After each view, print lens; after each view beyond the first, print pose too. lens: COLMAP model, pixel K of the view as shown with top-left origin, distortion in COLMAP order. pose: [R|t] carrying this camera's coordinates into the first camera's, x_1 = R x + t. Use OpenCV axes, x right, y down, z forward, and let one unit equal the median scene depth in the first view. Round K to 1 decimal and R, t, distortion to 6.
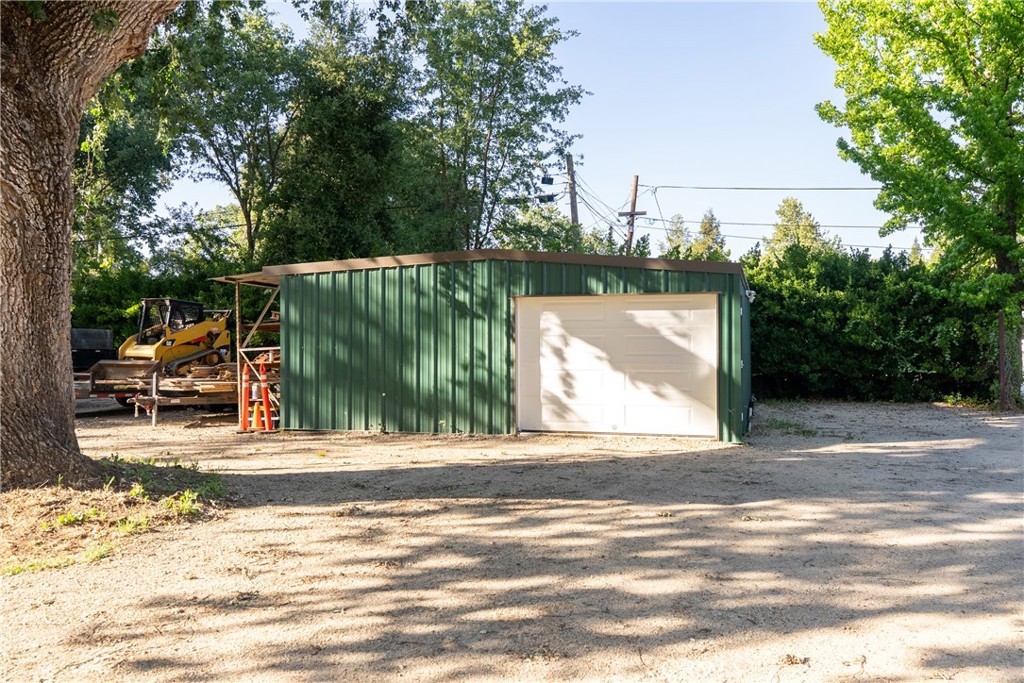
lens RADIAL K [[869.4, 0, 512.6], [0, 869.4, 343.0], [0, 0, 1]] dist [0.061335, -0.015379]
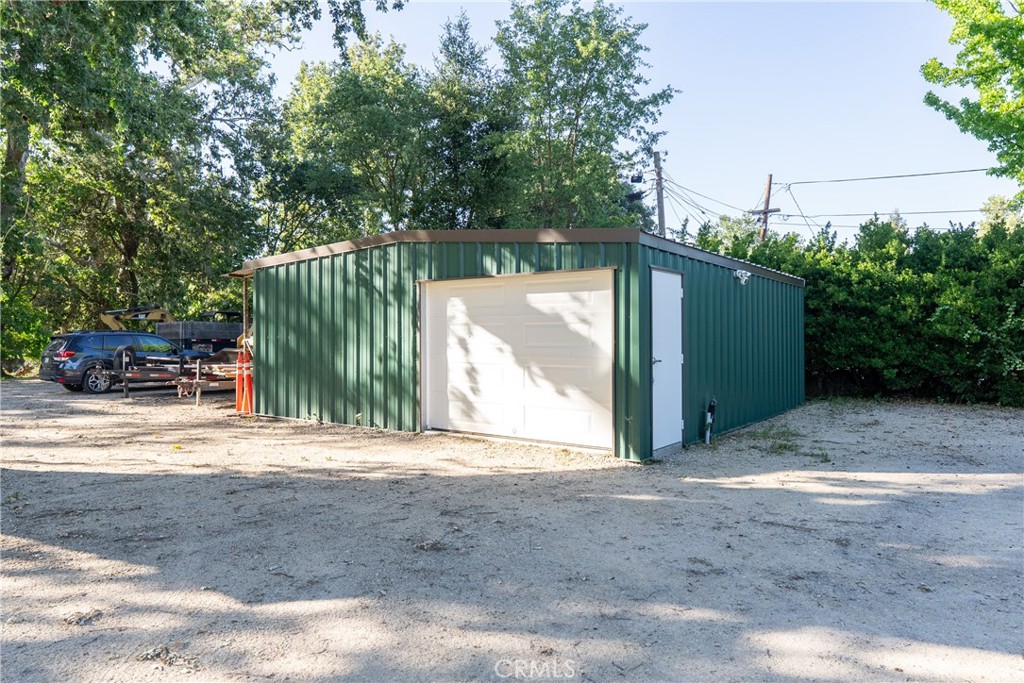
lens RADIAL K [[659.4, 0, 510.4], [0, 659.4, 341.2], [0, 0, 1]] dist [0.008268, 0.012618]
pose [[0.936464, 0.003773, -0.350745, 0.319184], [-0.001178, 0.999970, 0.007613, 0.003523], [0.350763, -0.006716, 0.936440, 0.369225]]
